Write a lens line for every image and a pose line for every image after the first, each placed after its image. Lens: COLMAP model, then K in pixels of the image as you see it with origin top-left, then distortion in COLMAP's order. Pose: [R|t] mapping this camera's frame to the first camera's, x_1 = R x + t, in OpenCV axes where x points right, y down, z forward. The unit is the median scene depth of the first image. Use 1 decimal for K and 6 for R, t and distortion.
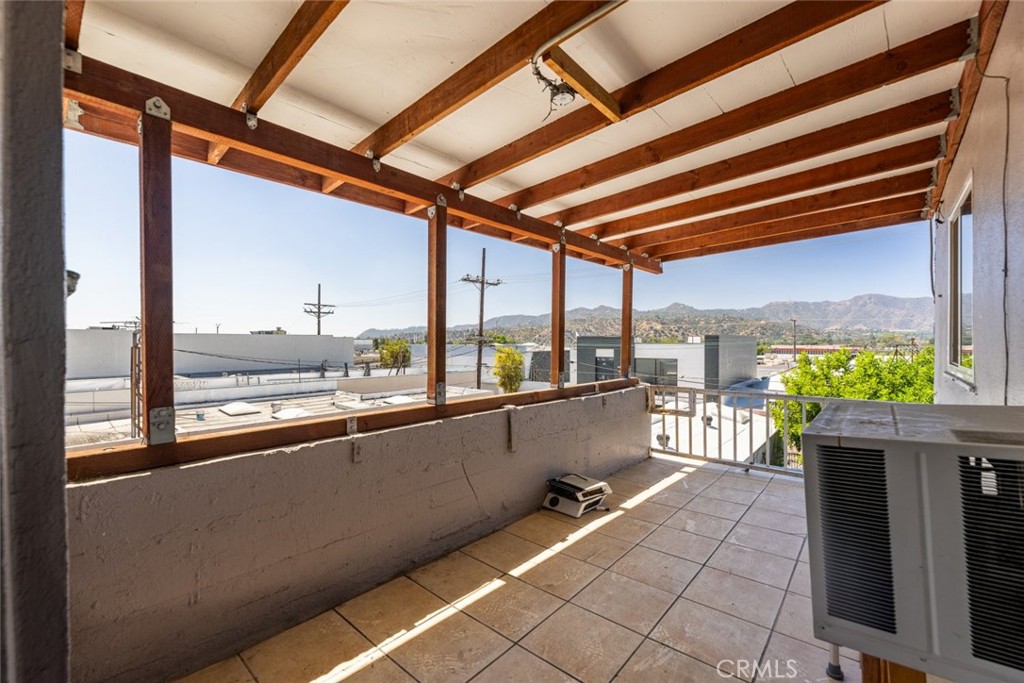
lens RADIAL K [[409.3, 0, 510.8], [0, 409.3, 344.8], [0, 0, 1]] dist [0.002959, 0.000764]
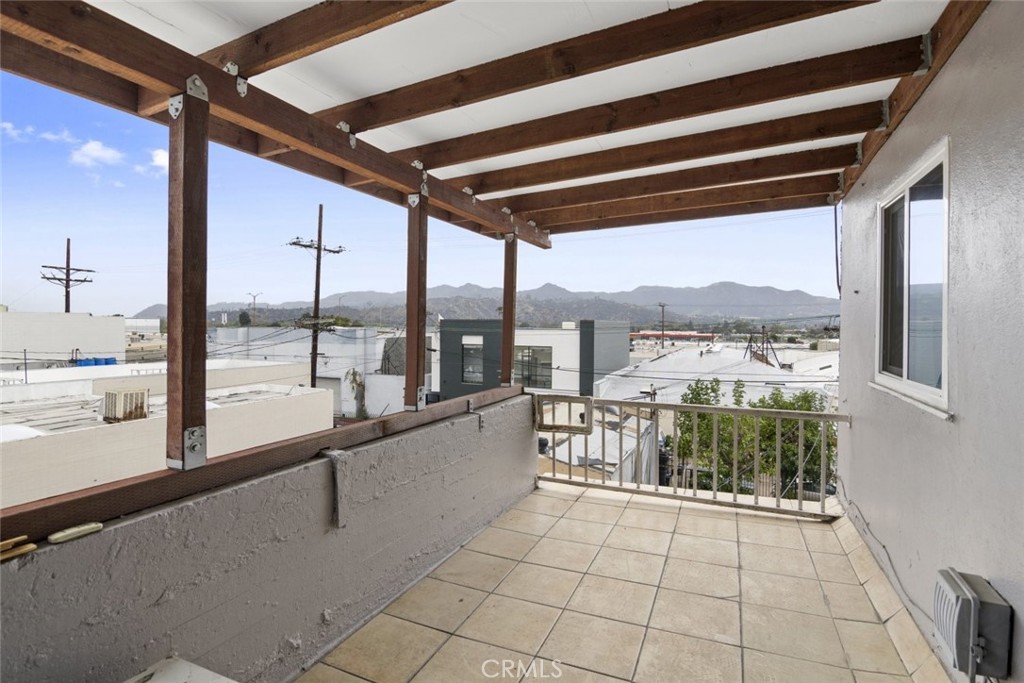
lens RADIAL K [[472.1, 0, 506.0], [0, 472.1, 335.4], [0, 0, 1]] dist [-0.011311, -0.002113]
pose [[0.954962, 0.002032, 0.296722, 0.024075], [-0.007536, 0.999820, 0.017405, -0.028081], [-0.296634, -0.018857, 0.954805, 0.195083]]
